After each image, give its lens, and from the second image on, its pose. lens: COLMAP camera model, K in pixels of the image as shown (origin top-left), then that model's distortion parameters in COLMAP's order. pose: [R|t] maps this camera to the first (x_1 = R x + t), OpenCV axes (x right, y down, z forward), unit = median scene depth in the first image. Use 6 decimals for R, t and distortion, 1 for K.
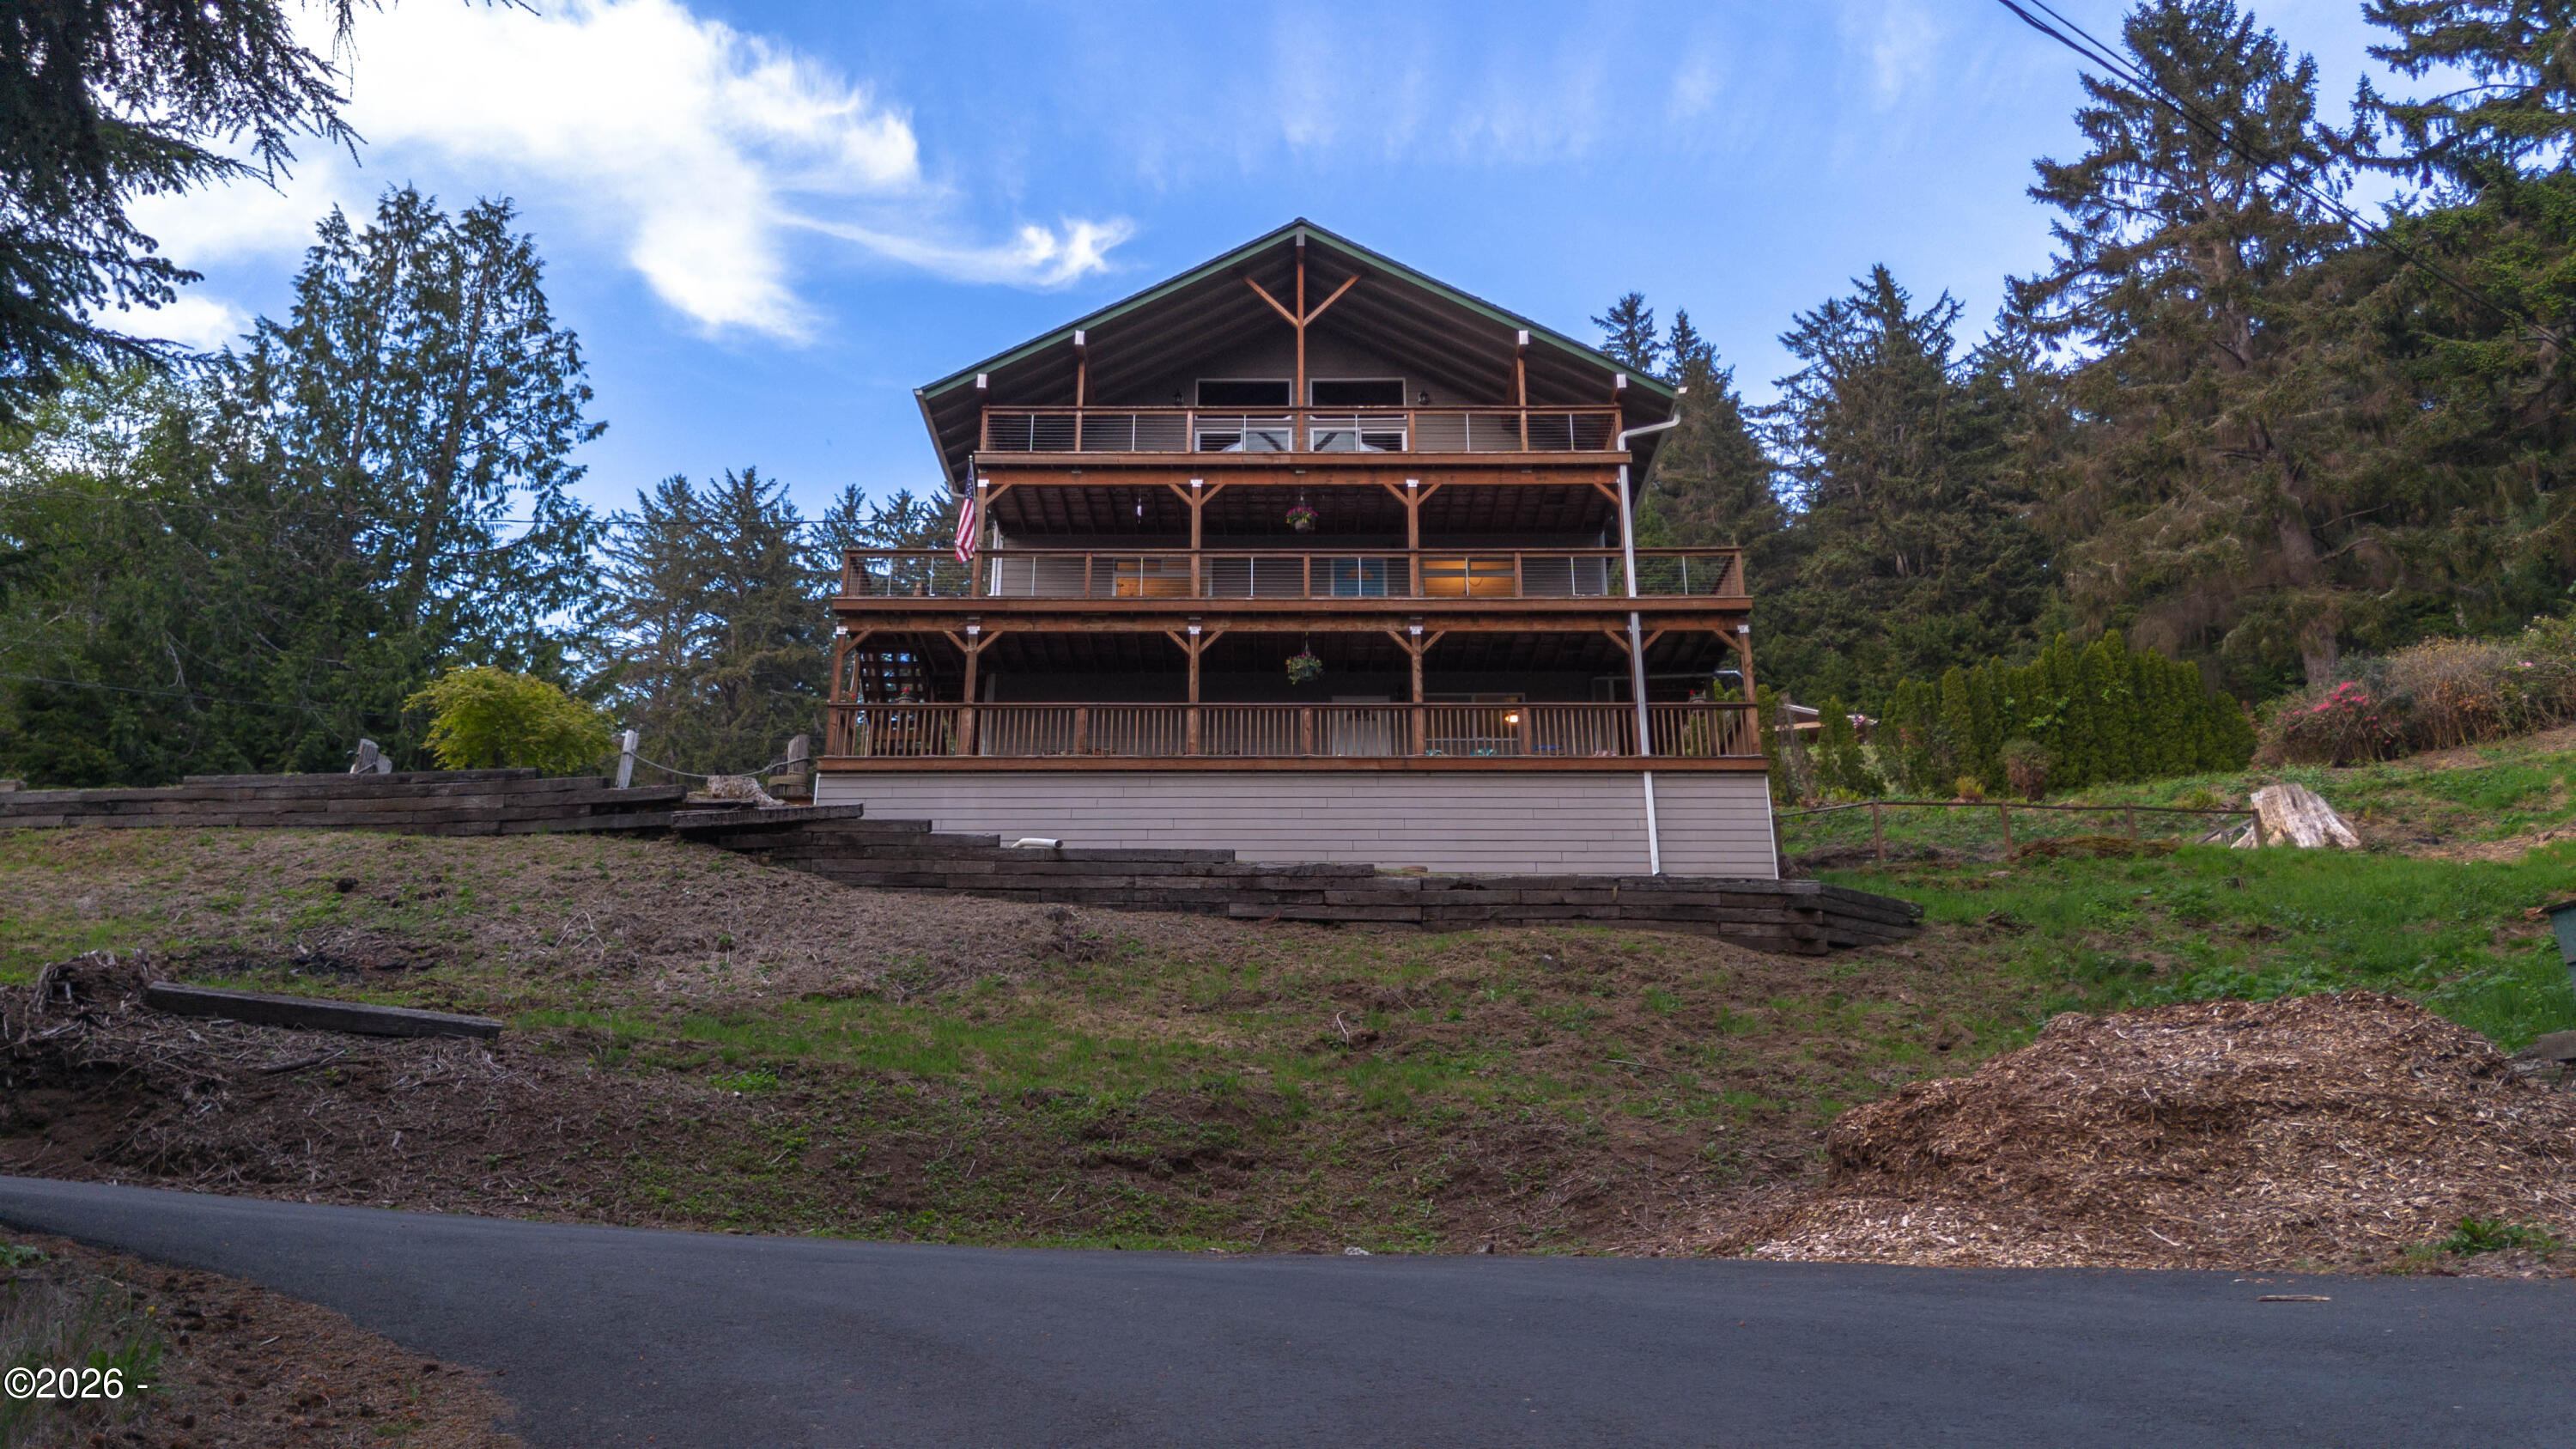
lens RADIAL K [[1826.2, 0, 1287.9], [0, 1826.2, 724.6], [0, 0, 1]] dist [0.048324, -0.025232]
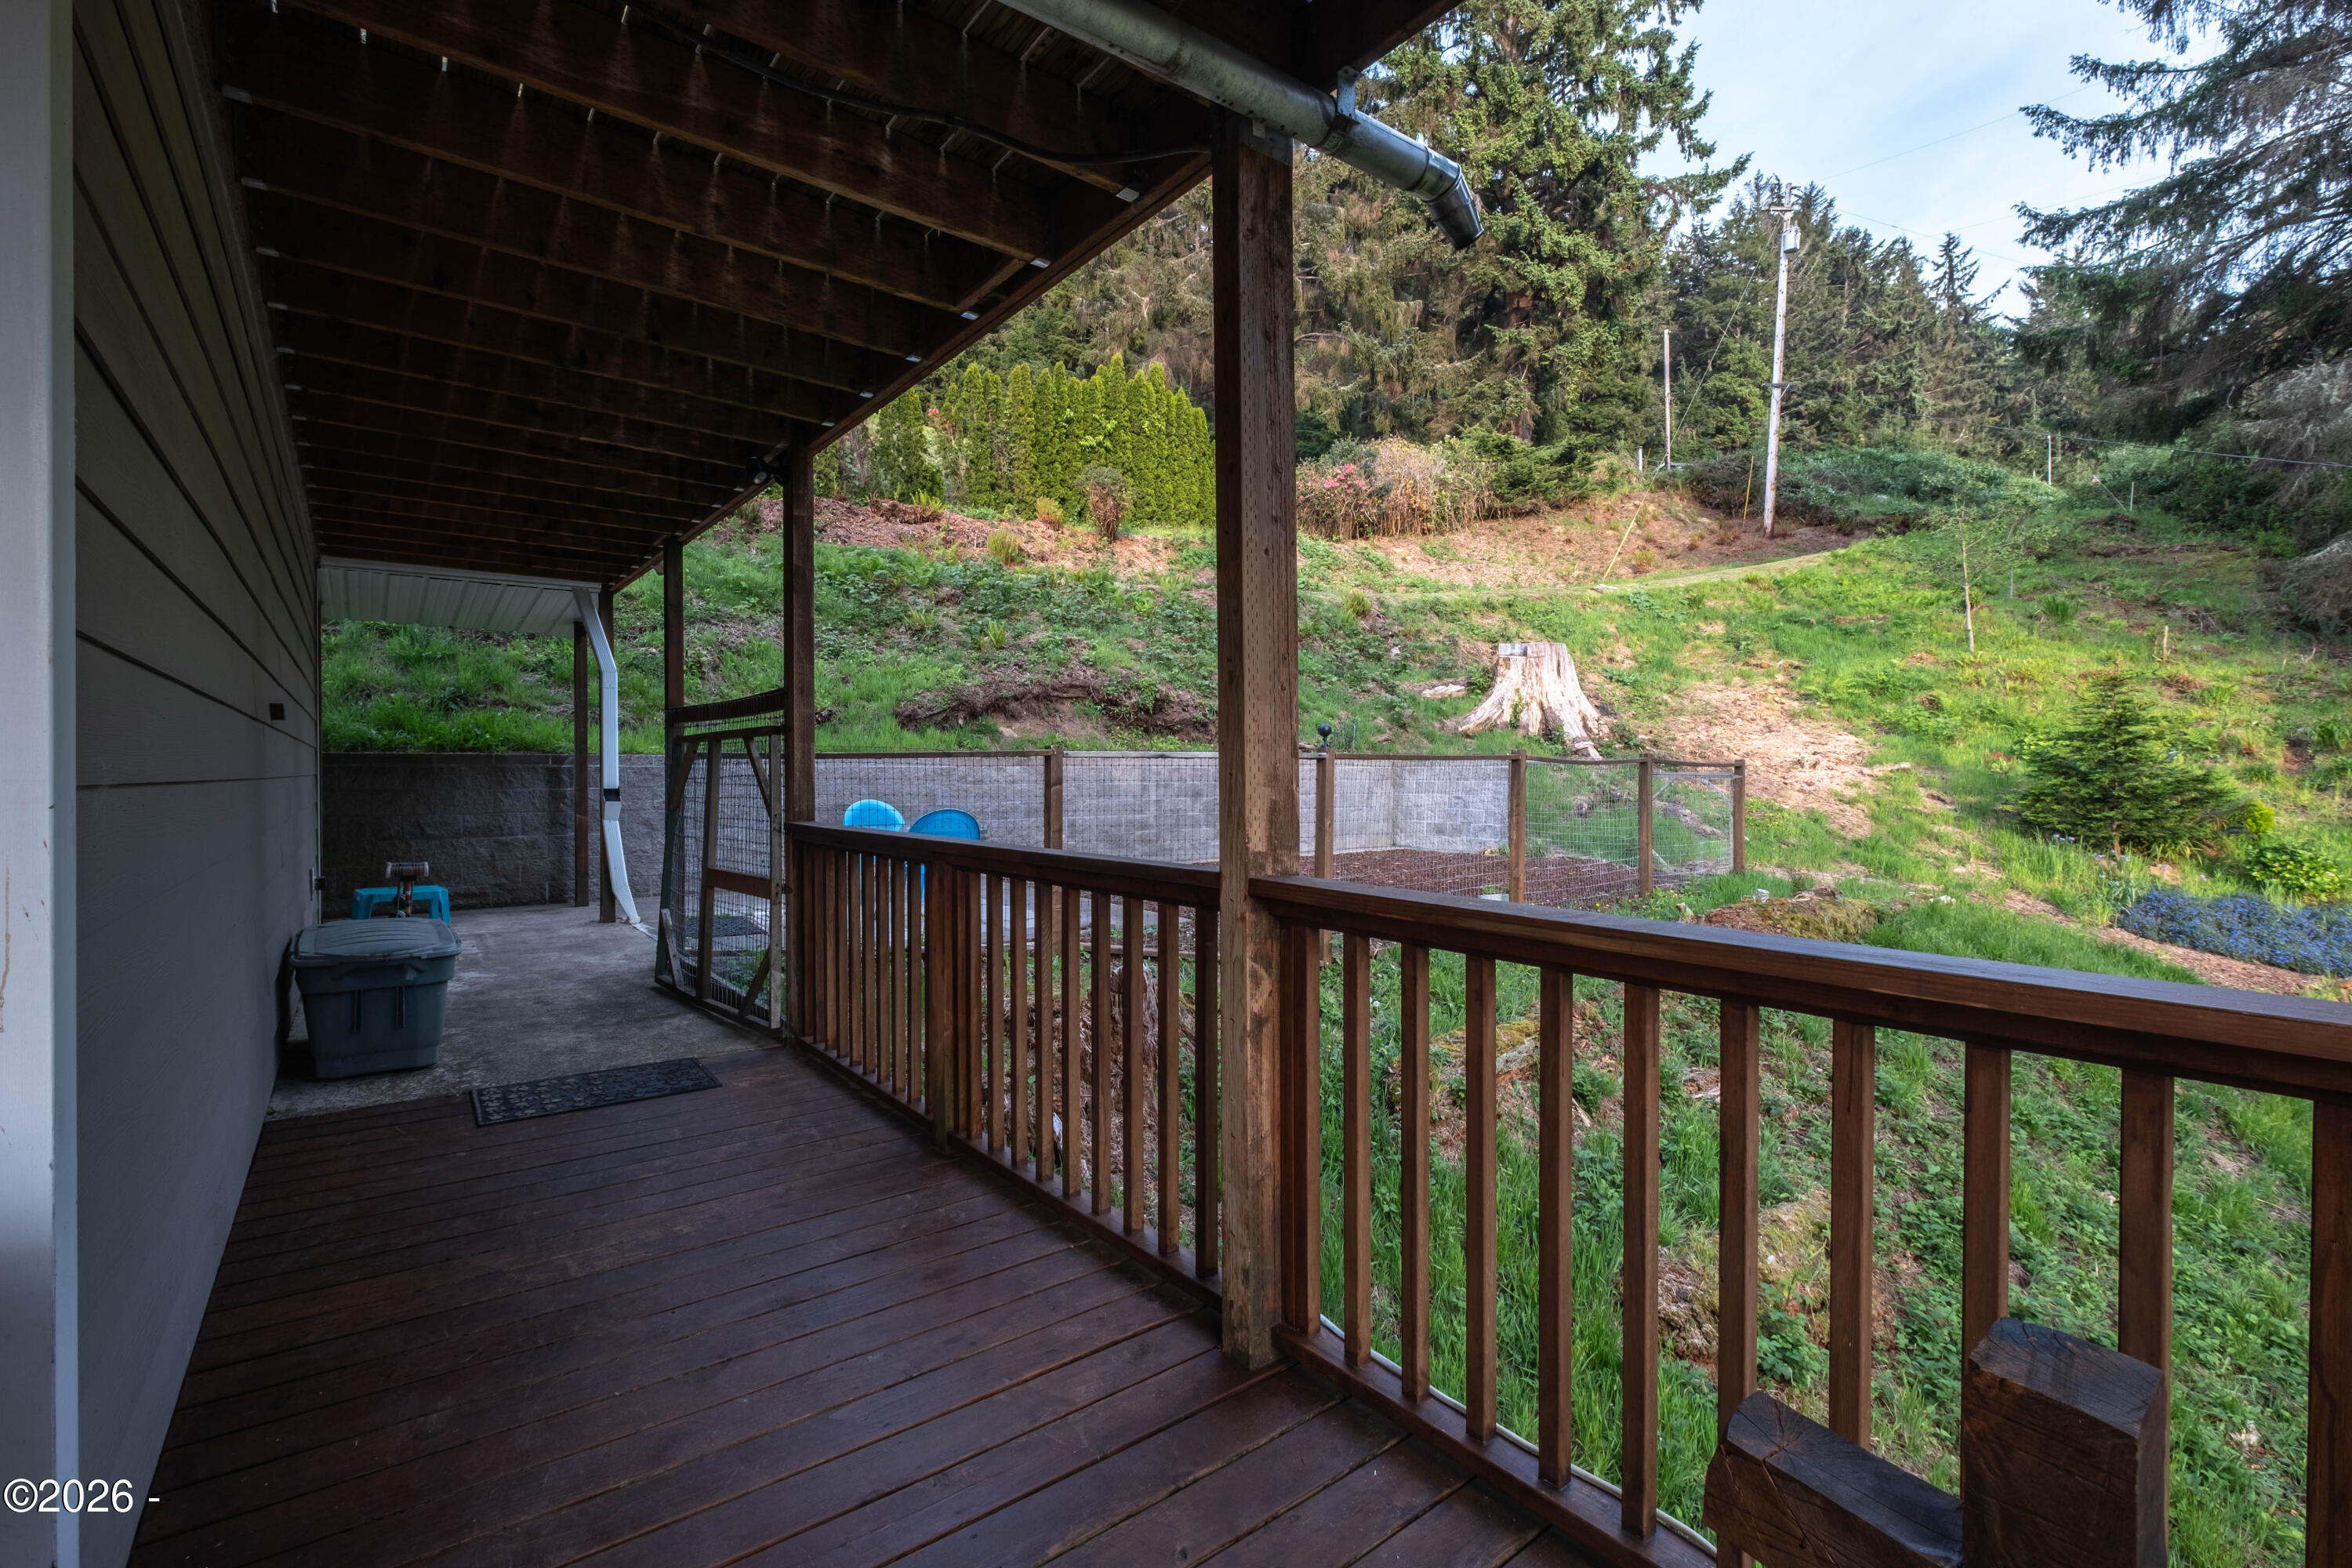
lens RADIAL K [[1034.3, 0, 1185.8], [0, 1034.3, 769.4], [0, 0, 1]] dist [-0.003667, -0.000403]
pose [[0.779157, 0.000616, 0.626828, 0.098367], [-0.218163, 0.937745, 0.270258, 0.002916], [-0.587639, -0.347325, 0.730785, 0.500615]]
